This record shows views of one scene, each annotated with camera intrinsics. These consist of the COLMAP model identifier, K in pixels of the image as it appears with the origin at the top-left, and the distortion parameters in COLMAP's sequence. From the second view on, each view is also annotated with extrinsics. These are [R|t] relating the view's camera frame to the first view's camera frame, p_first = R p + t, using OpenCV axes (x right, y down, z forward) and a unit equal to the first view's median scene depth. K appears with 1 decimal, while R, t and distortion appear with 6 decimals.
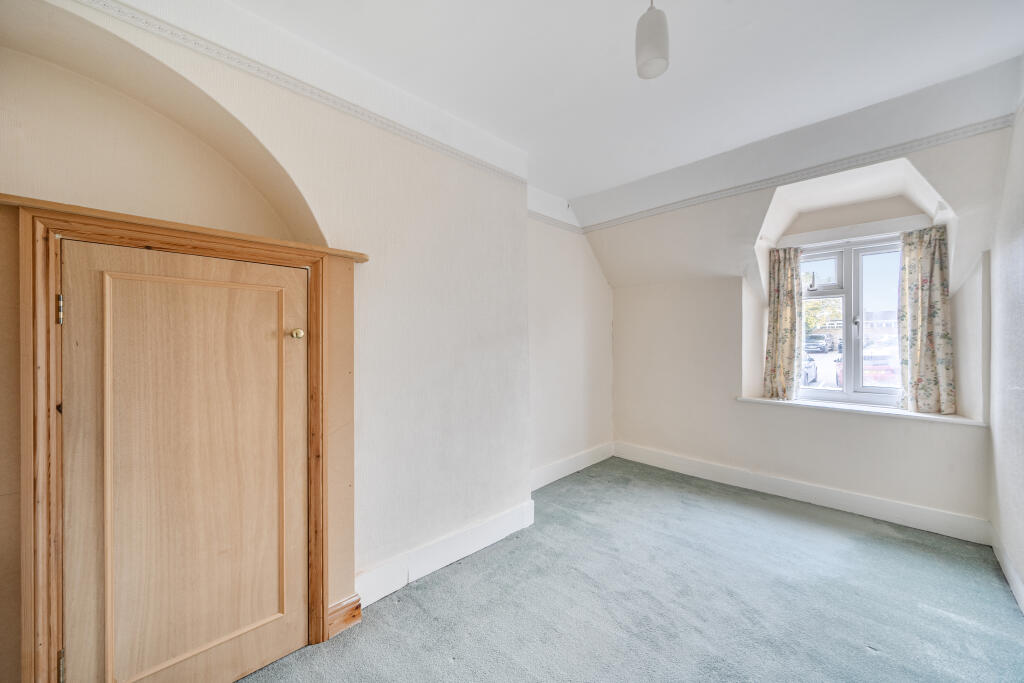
lens RADIAL K [[375.5, 0, 512.0], [0, 375.5, 345.0], [0, 0, 1]] dist [-0.000181, -0.000090]
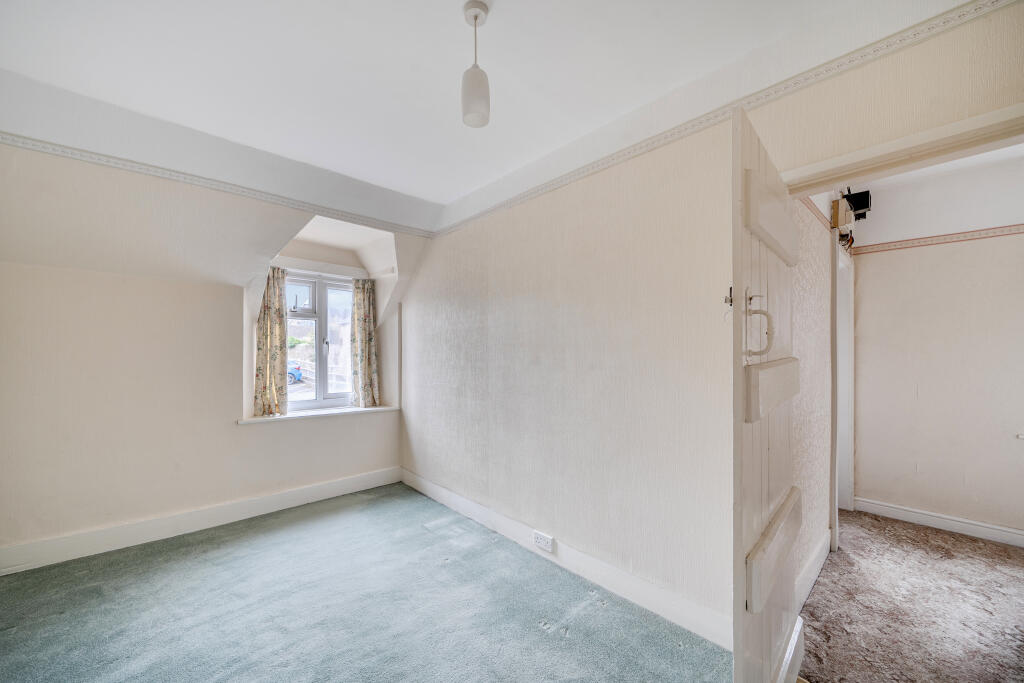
lens RADIAL K [[381.4, 0, 510.8], [0, 381.4, 354.6], [0, 0, 1]] dist [0.000331, 0.000034]
pose [[0.053470, 0.002008, 0.998567, -0.317159], [0.008811, 0.999958, -0.002482, -0.012482], [-0.998531, 0.008931, 0.053450, 0.350749]]
